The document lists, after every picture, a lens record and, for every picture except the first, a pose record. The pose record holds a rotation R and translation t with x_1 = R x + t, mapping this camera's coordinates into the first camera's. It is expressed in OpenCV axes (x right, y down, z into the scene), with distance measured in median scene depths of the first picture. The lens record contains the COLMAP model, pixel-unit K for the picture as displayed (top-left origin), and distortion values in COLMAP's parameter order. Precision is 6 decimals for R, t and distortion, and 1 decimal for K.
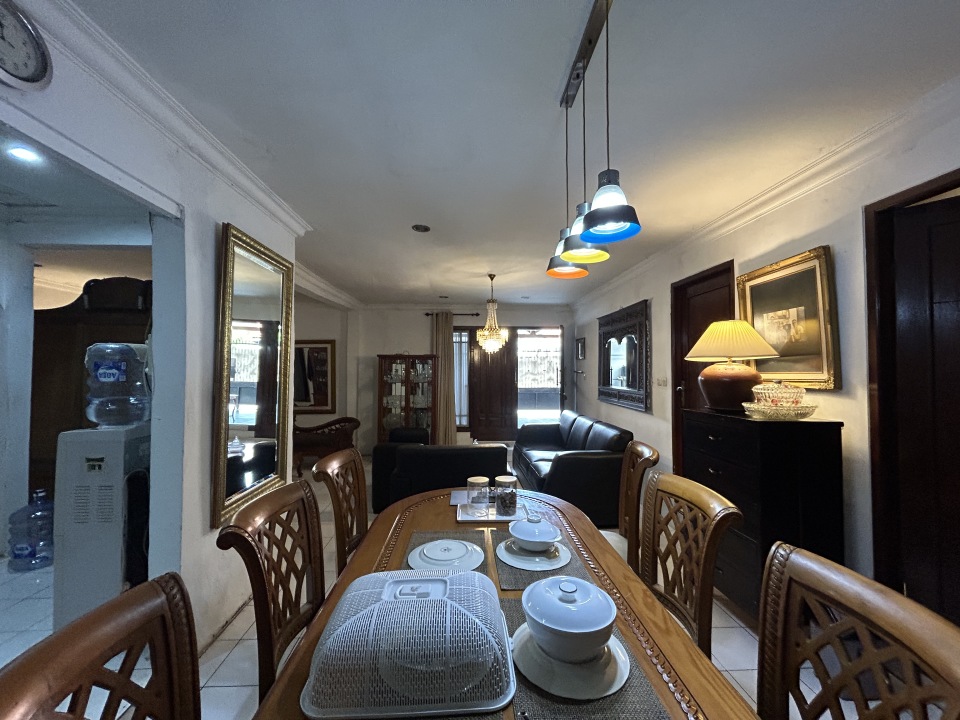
lens RADIAL K [[388.8, 0, 480.3], [0, 388.8, 359.9], [0, 0, 1]] dist [0.002785, -0.000389]
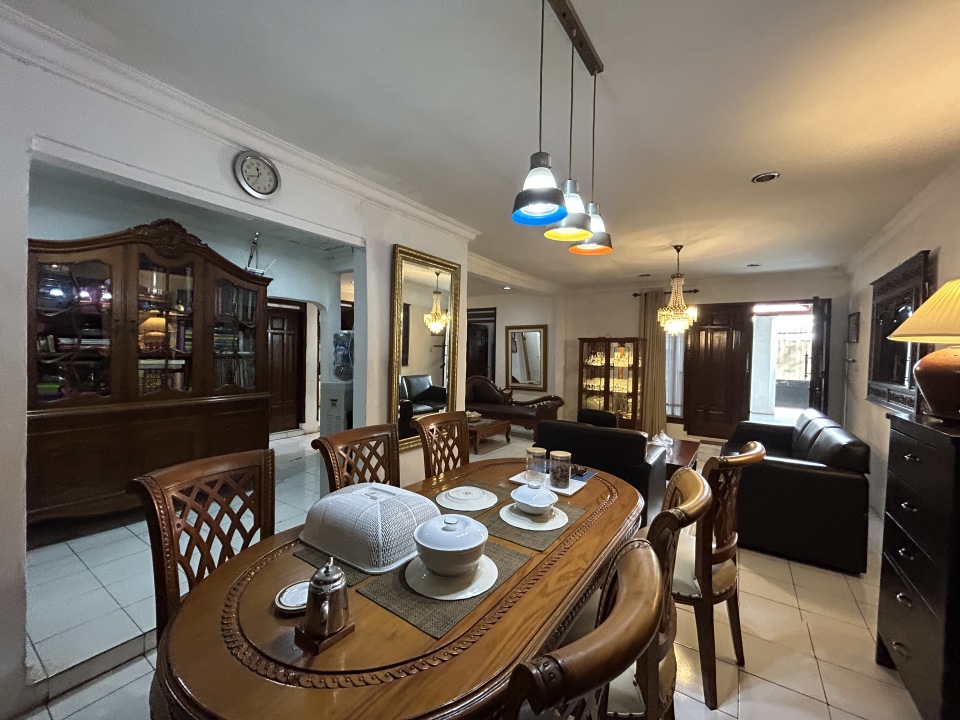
lens RADIAL K [[388.8, 0, 478.3], [0, 388.8, 361.6], [0, 0, 1]] dist [0.002785, -0.000389]
pose [[0.801457, 0.030583, -0.597270, 0.219804], [-0.003898, 0.998937, 0.045920, 0.004474], [0.598040, -0.034475, 0.800724, 0.016184]]
